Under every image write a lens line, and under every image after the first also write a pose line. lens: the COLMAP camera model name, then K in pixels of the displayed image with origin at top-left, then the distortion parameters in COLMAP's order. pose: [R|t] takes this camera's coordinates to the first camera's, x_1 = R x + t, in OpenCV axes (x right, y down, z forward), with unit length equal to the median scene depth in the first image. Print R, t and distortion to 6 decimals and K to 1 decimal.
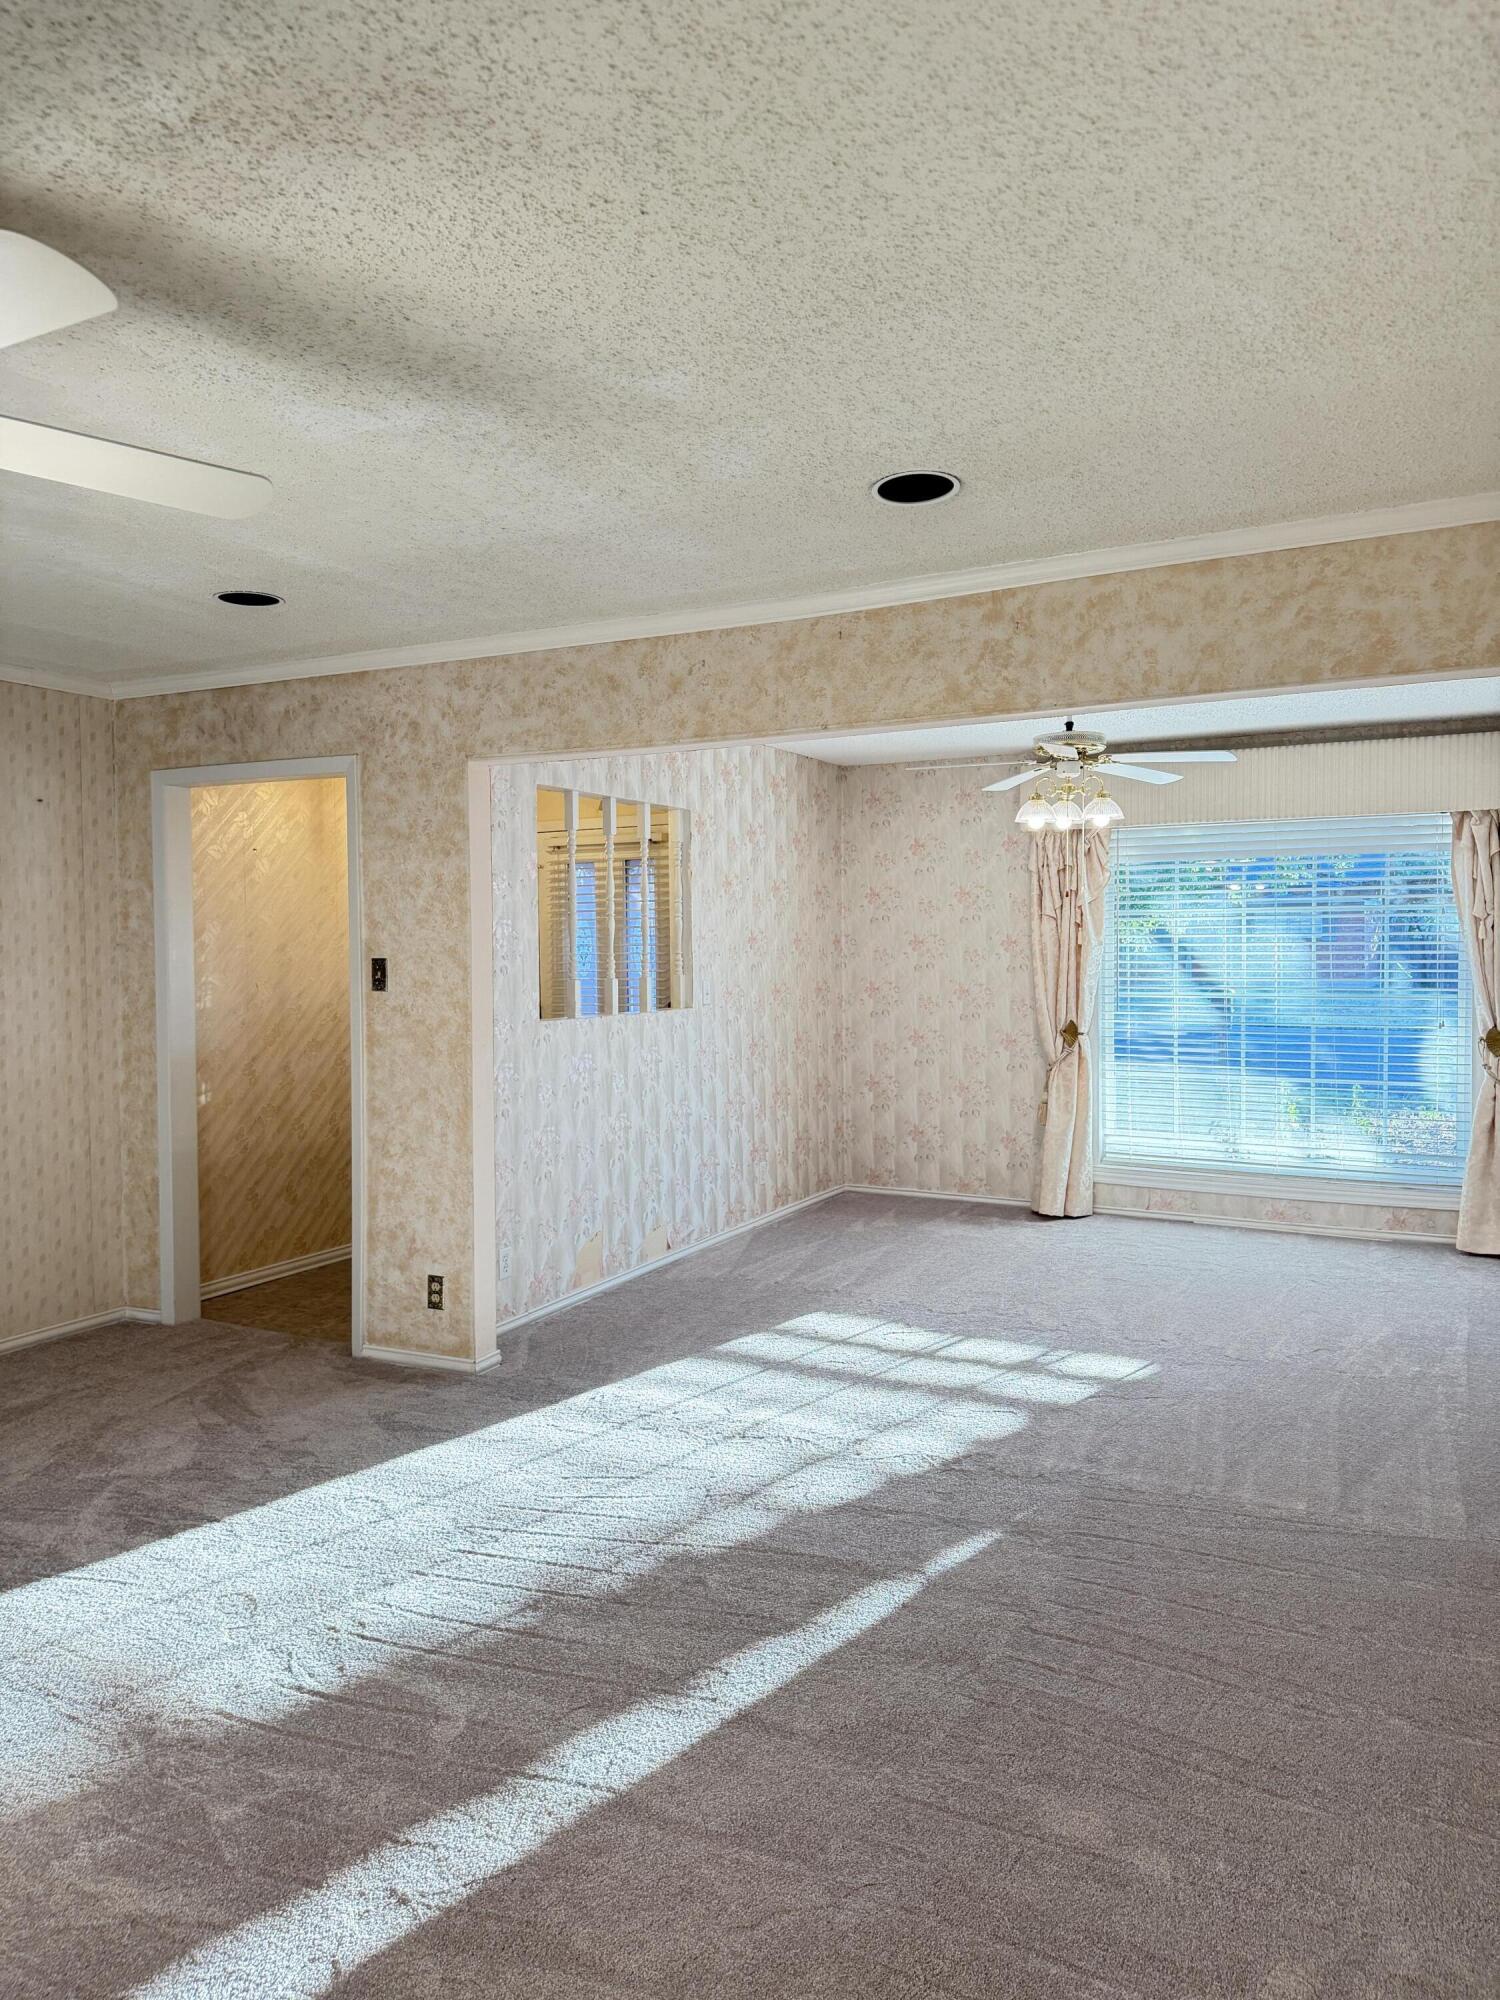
lens RADIAL K [[1403.4, 0, 746.6], [0, 1403.4, 1001.4], [0, 0, 1]] dist [0.003944, -0.000959]
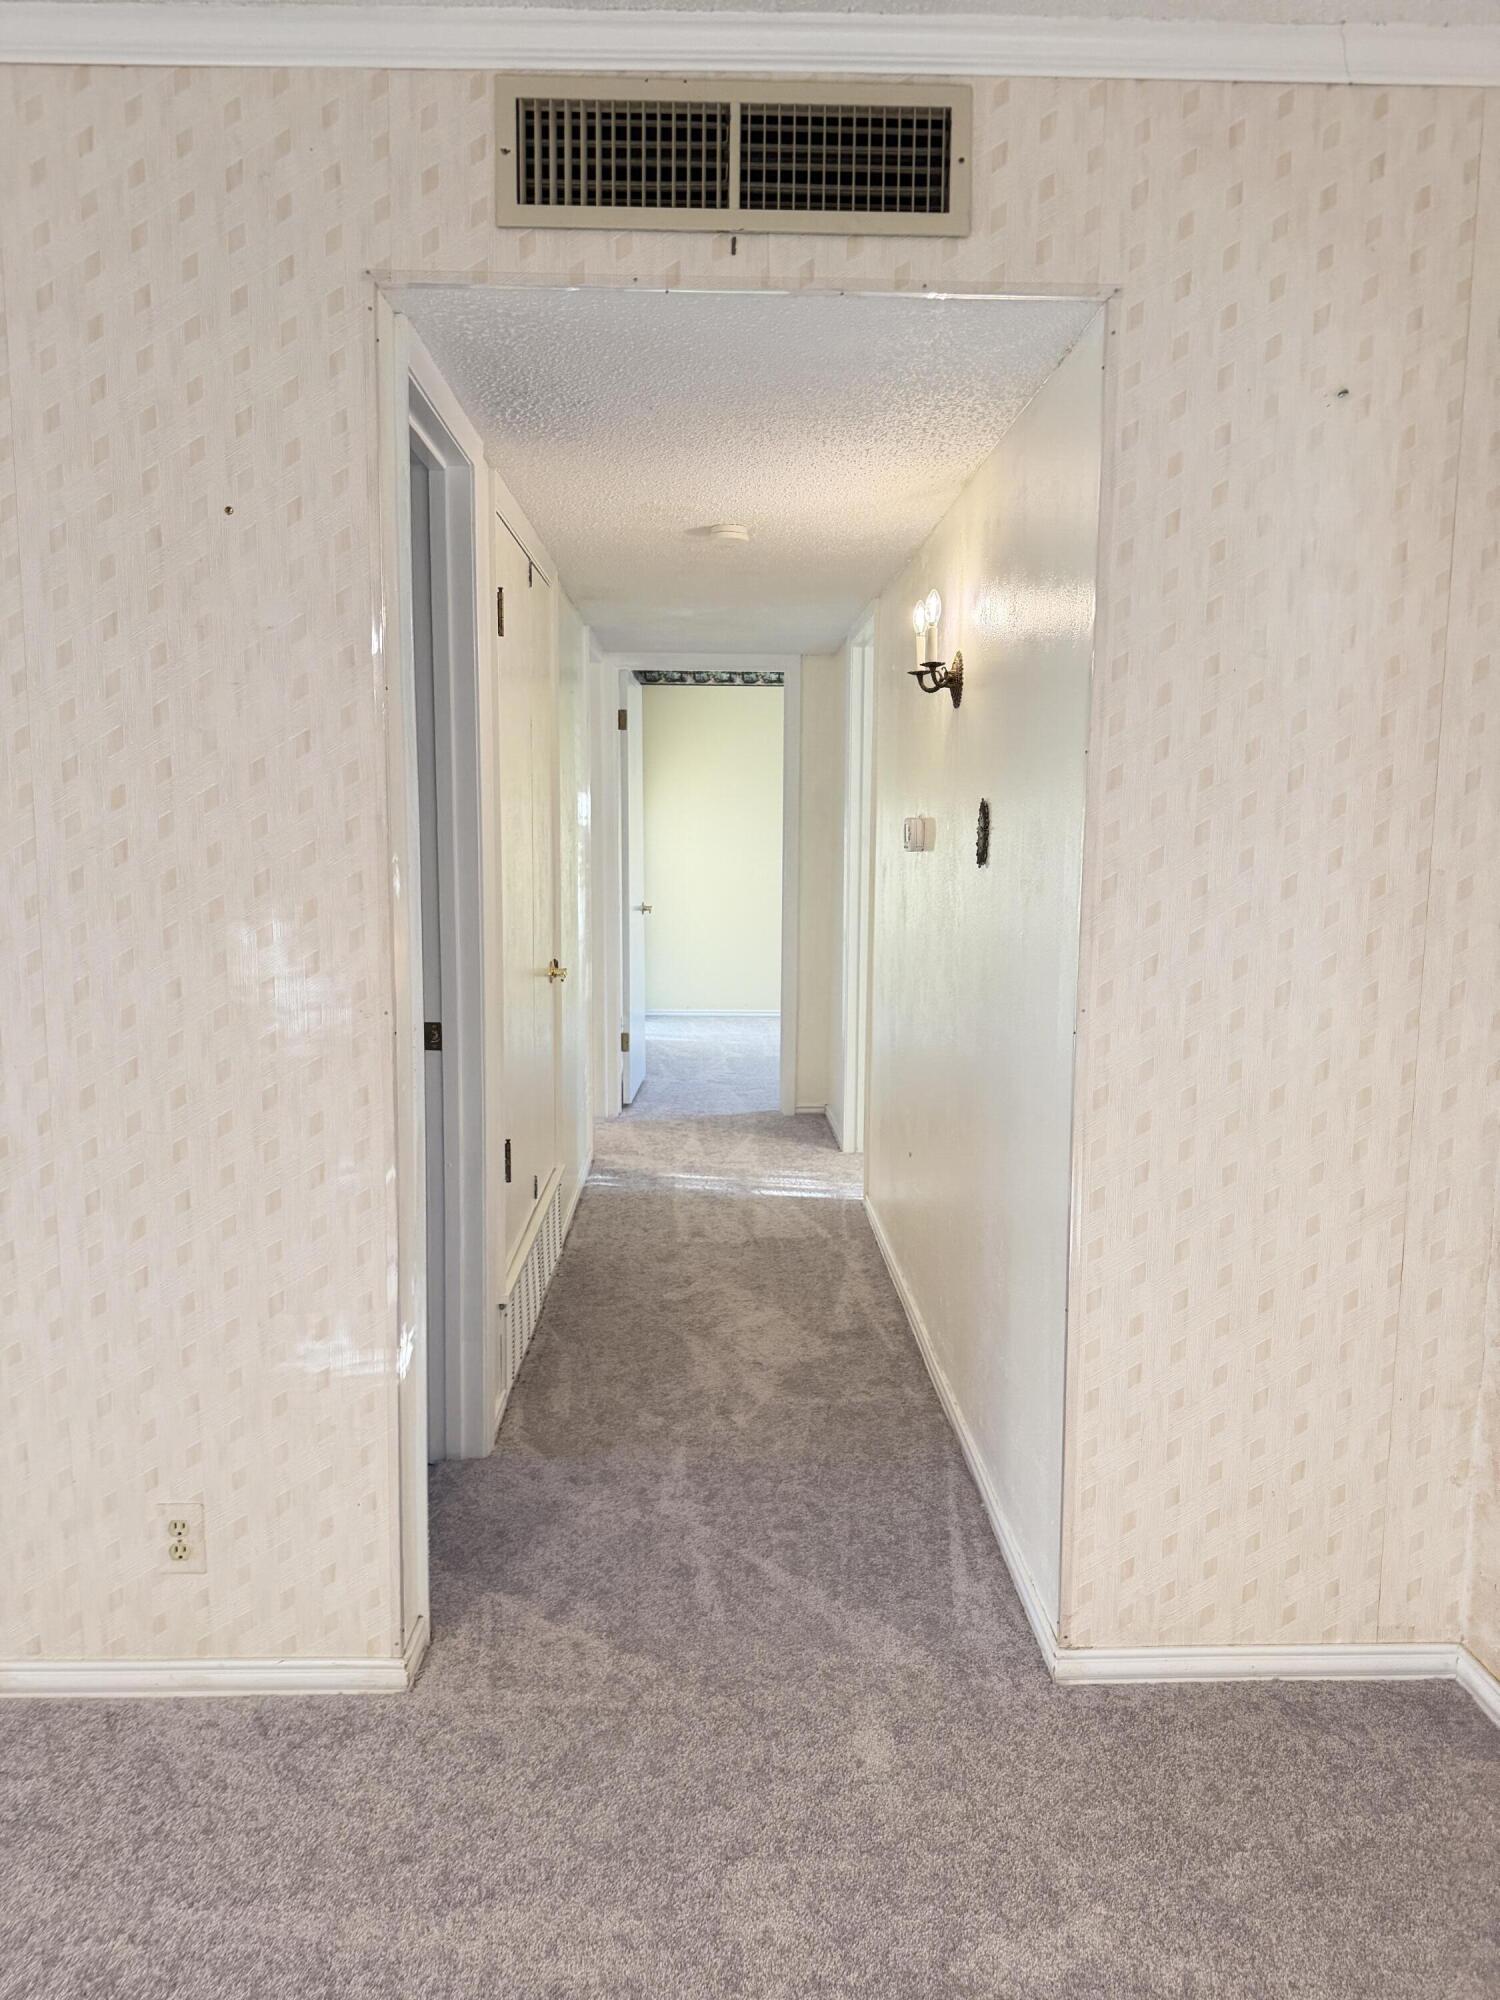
lens RADIAL K [[1403.4, 0, 747.5], [0, 1403.4, 999.8], [0, 0, 1]] dist [0.003944, -0.000959]
pose [[0.472213, 0.125367, -0.872524, -0.213281], [-0.045545, 0.991983, 0.117882, -0.013294], [0.880307, -0.015927, 0.474137, 0.651927]]
